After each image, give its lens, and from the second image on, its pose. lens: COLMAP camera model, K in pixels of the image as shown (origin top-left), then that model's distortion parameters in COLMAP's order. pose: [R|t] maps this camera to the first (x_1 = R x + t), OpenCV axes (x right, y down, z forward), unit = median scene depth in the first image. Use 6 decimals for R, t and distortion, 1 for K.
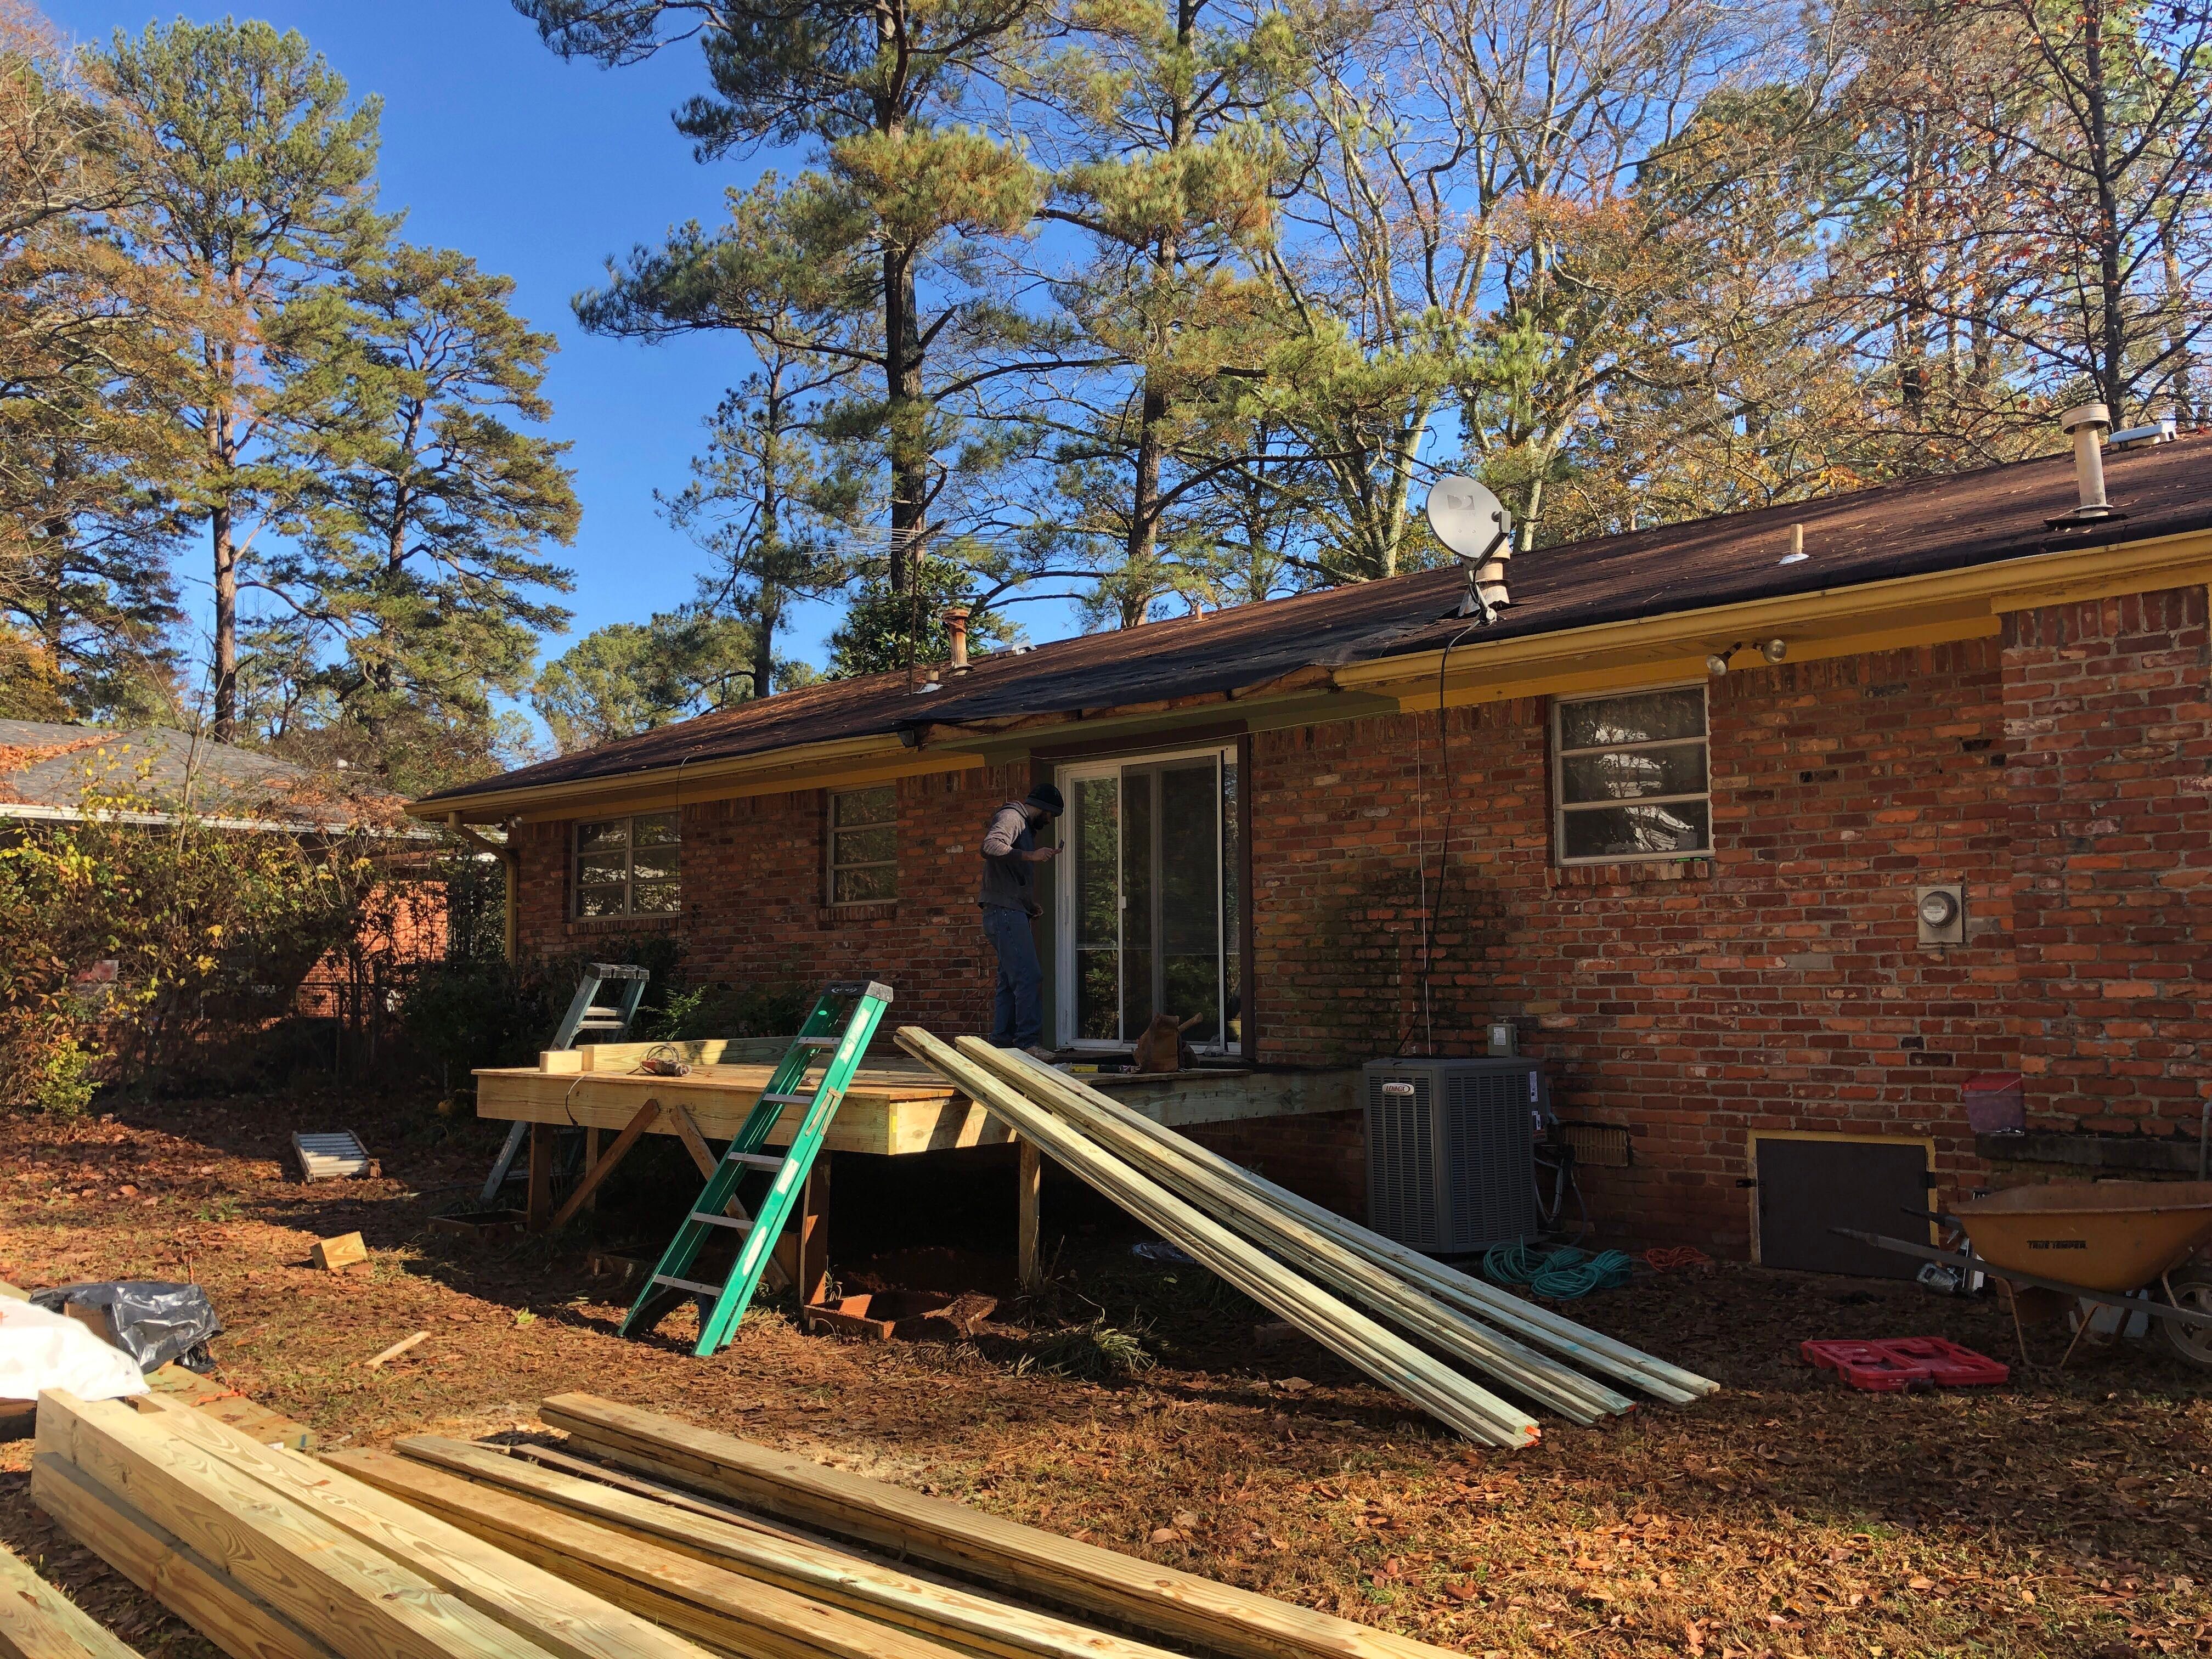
lens RADIAL K [[1795.7, 0, 1106.0], [0, 1795.7, 829.5], [0, 0, 1]] dist [0.038716, -0.036619]
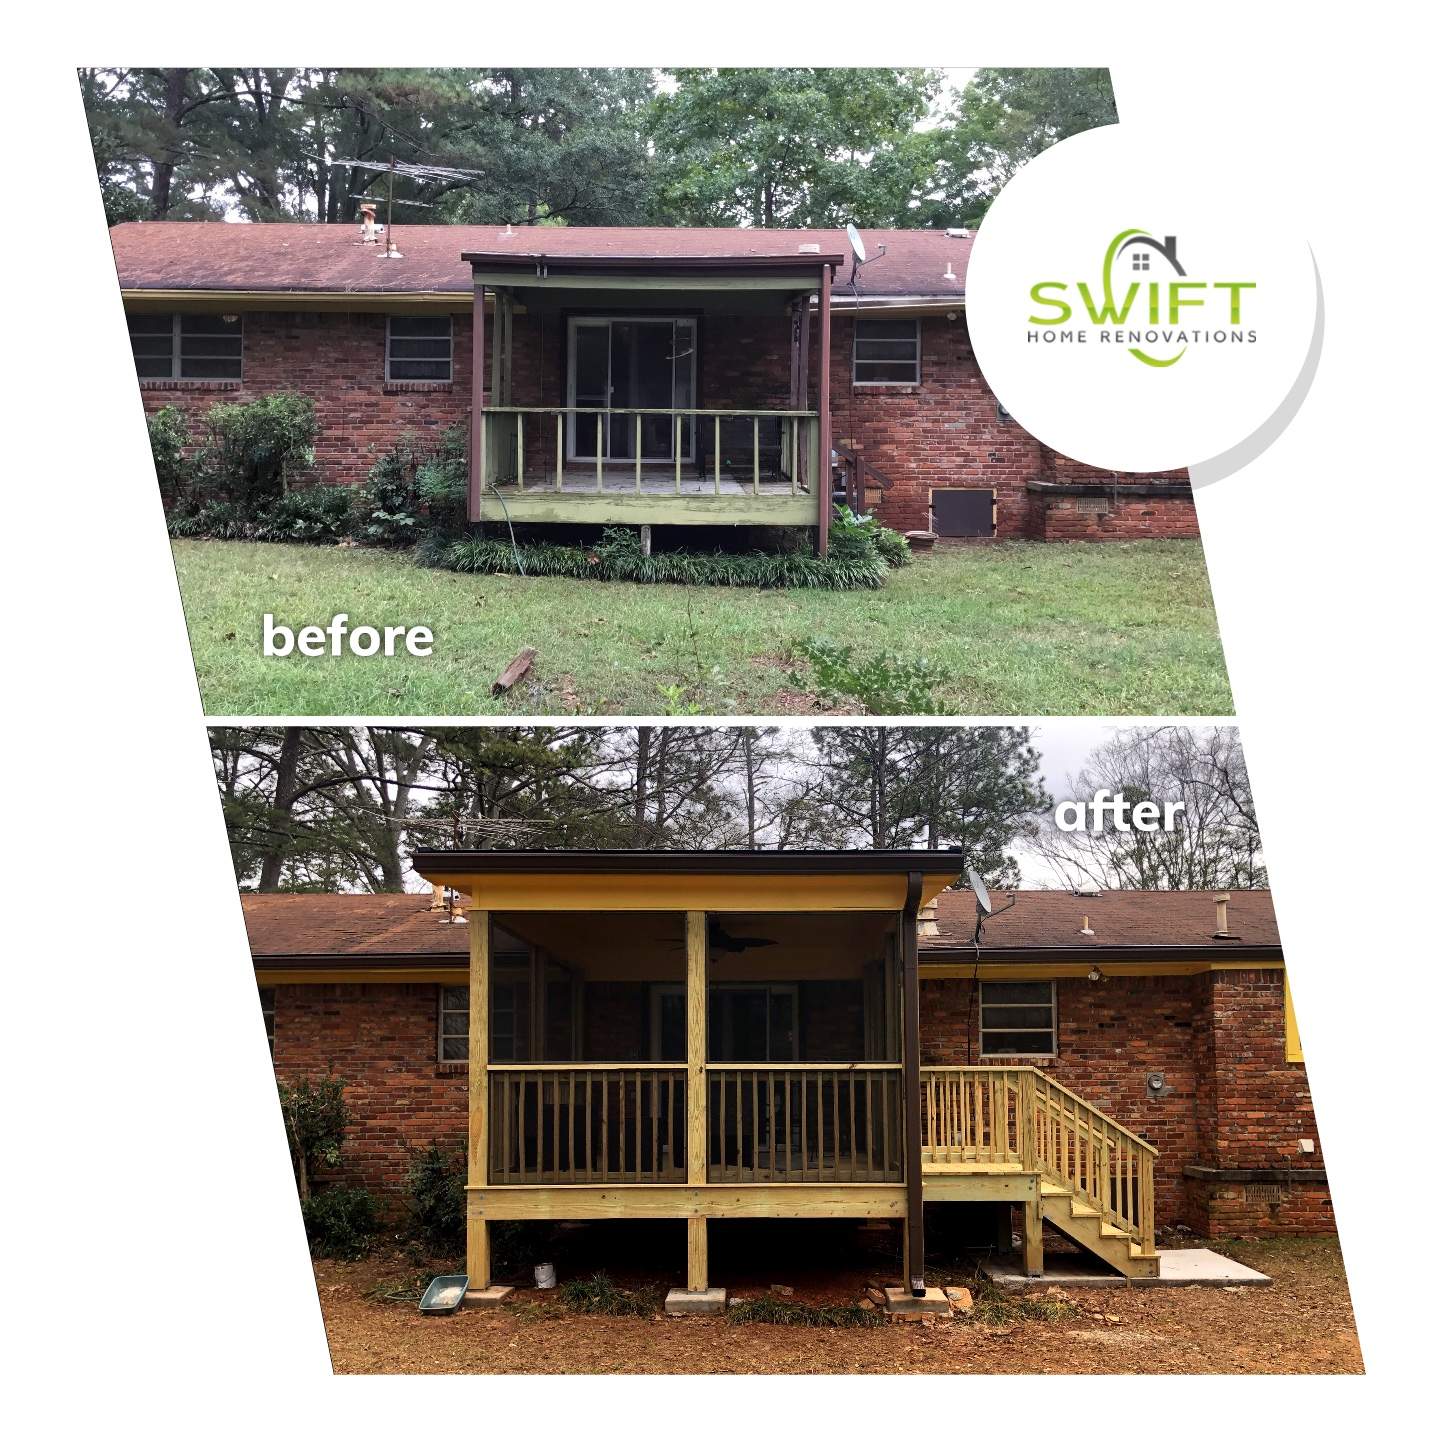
lens RADIAL K [[958.7, 0, 782.5], [0, 958.7, 1039.3], [0, 0, 1]] dist [0.020751, 0.000256]
pose [[0.734464, 0.037831, 0.677592, -0.670136], [-0.055523, 0.998448, 0.004439, 0.005927], [-0.676372, -0.040882, 0.735425, 0.304097]]
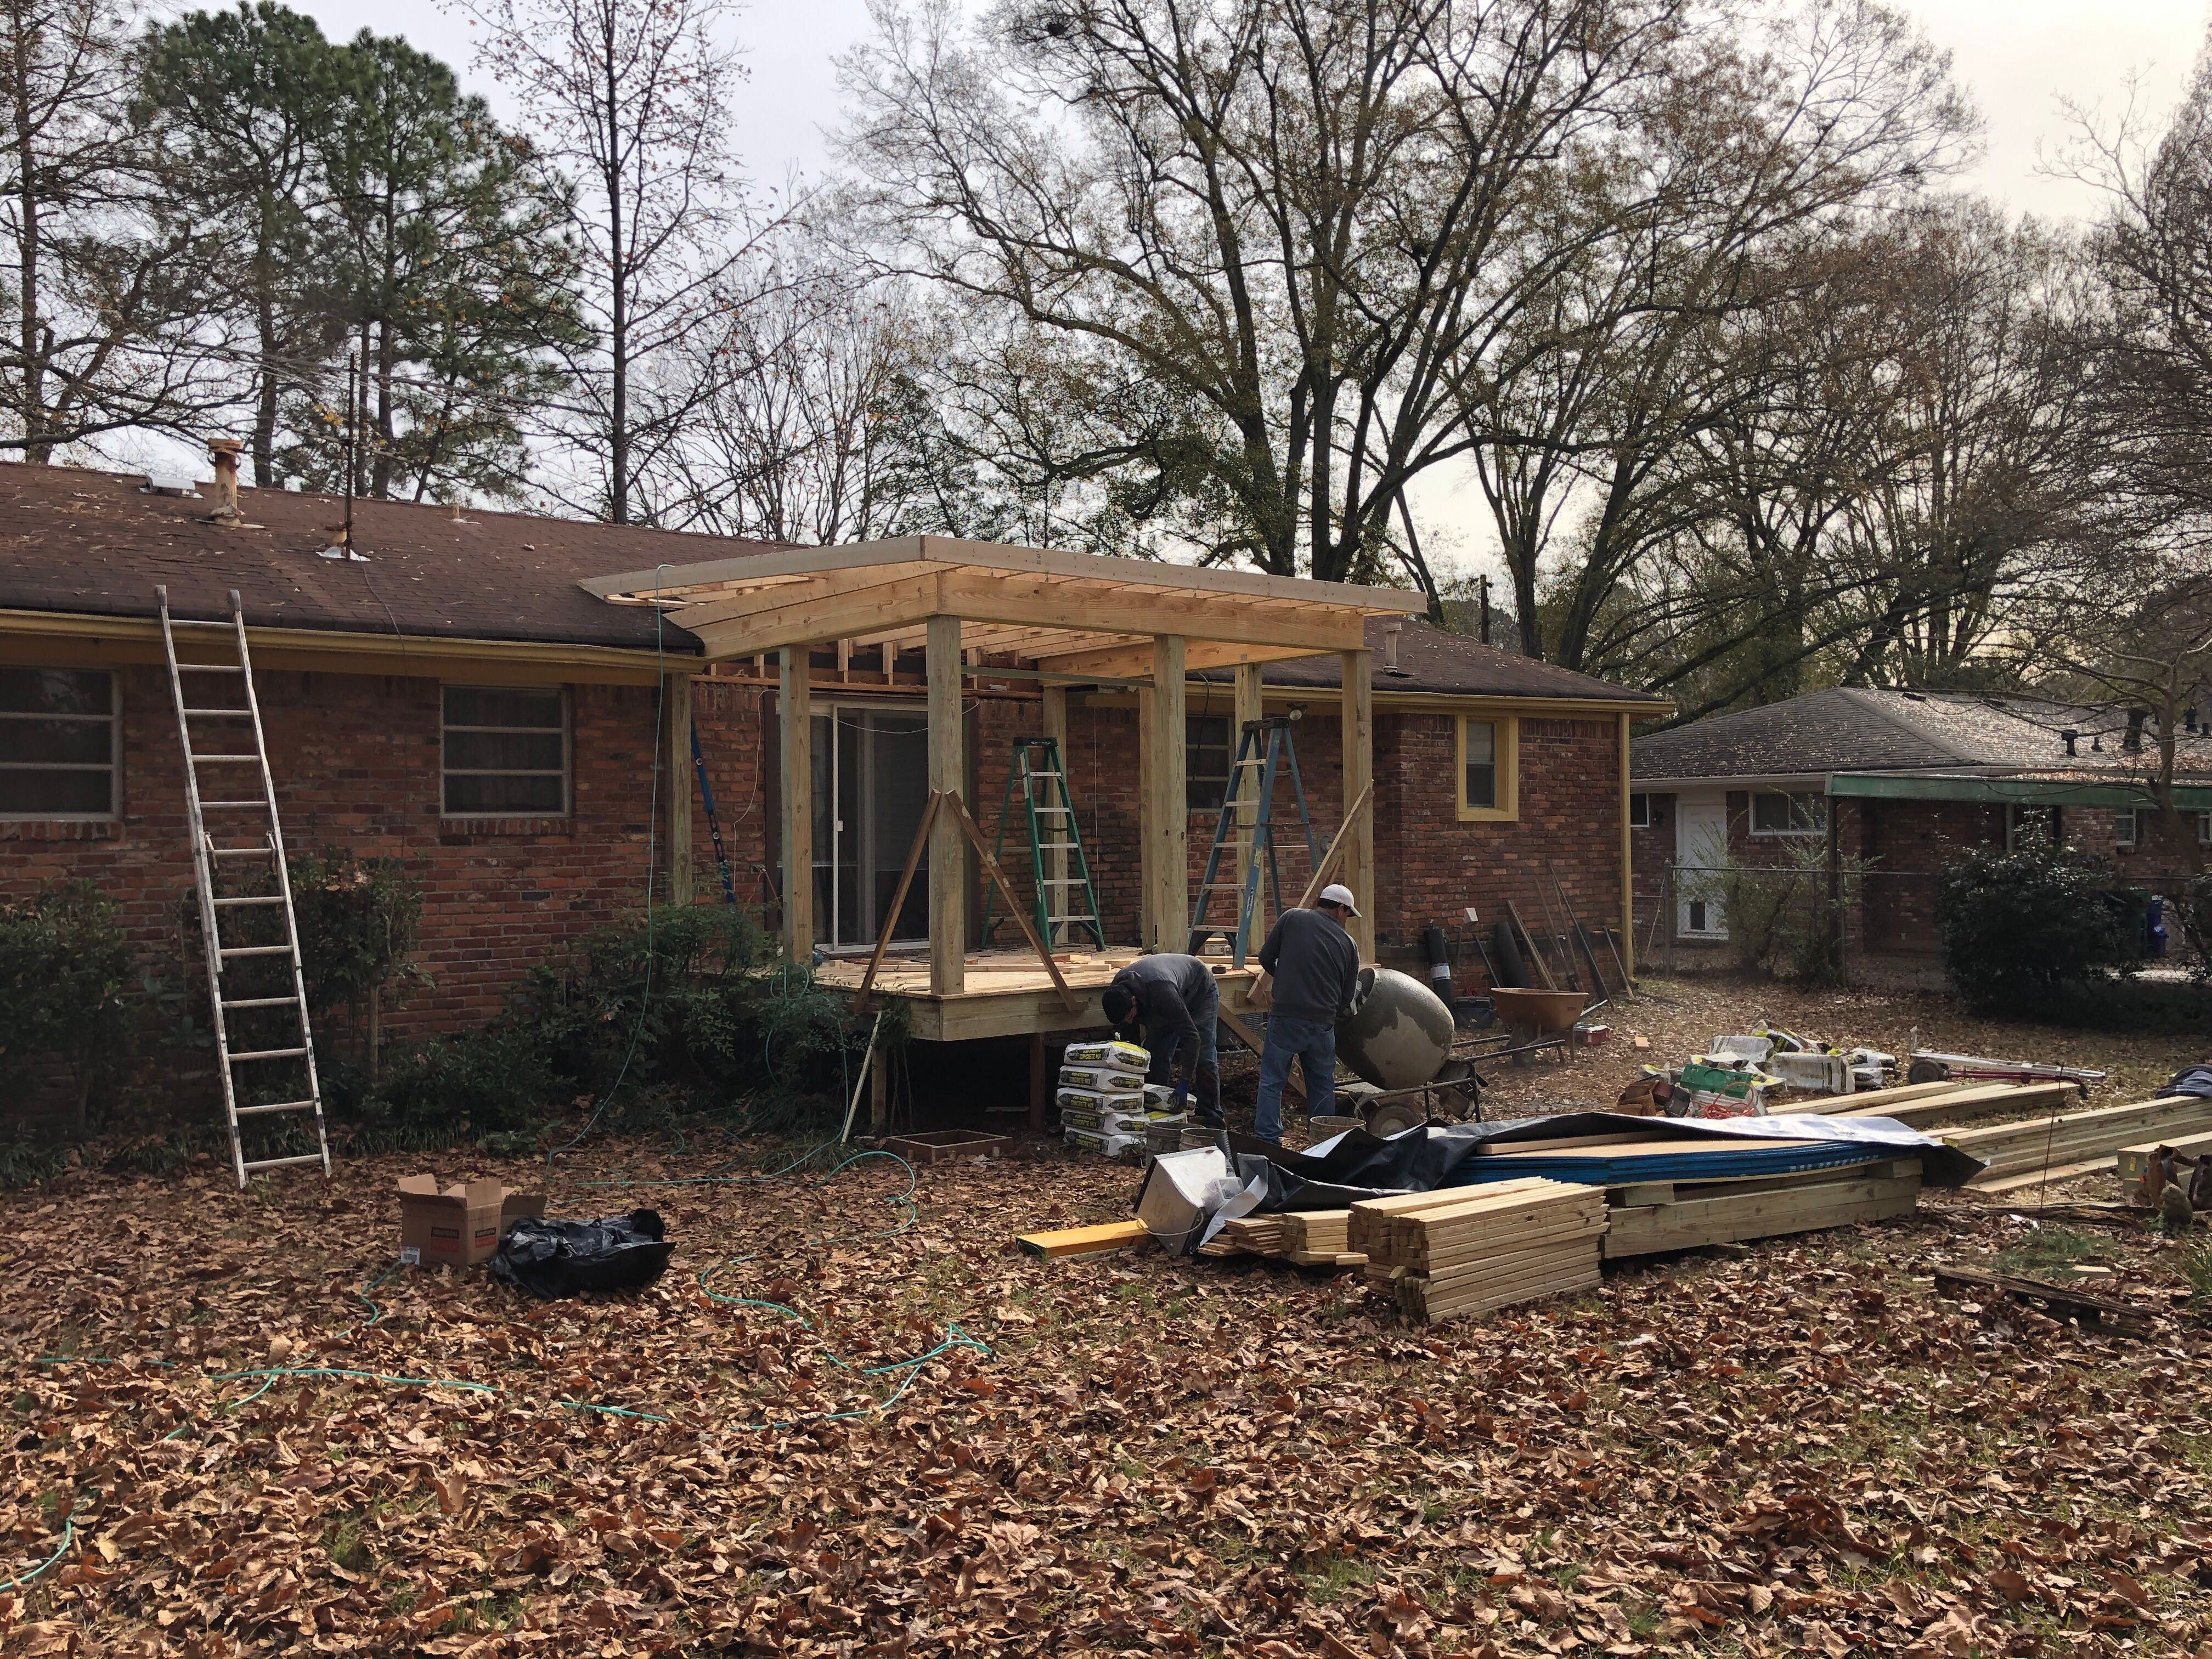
lens RADIAL K [[1803.8, 0, 1106.0], [0, 1803.8, 829.5], [0, 0, 1]] dist [0.045151, -0.039943]
pose [[0.153616, 0.009578, 0.988084, -1.318136], [-0.071893, 0.997411, 0.001508, 0.033835], [-0.985512, -0.071268, 0.153906, 0.761545]]
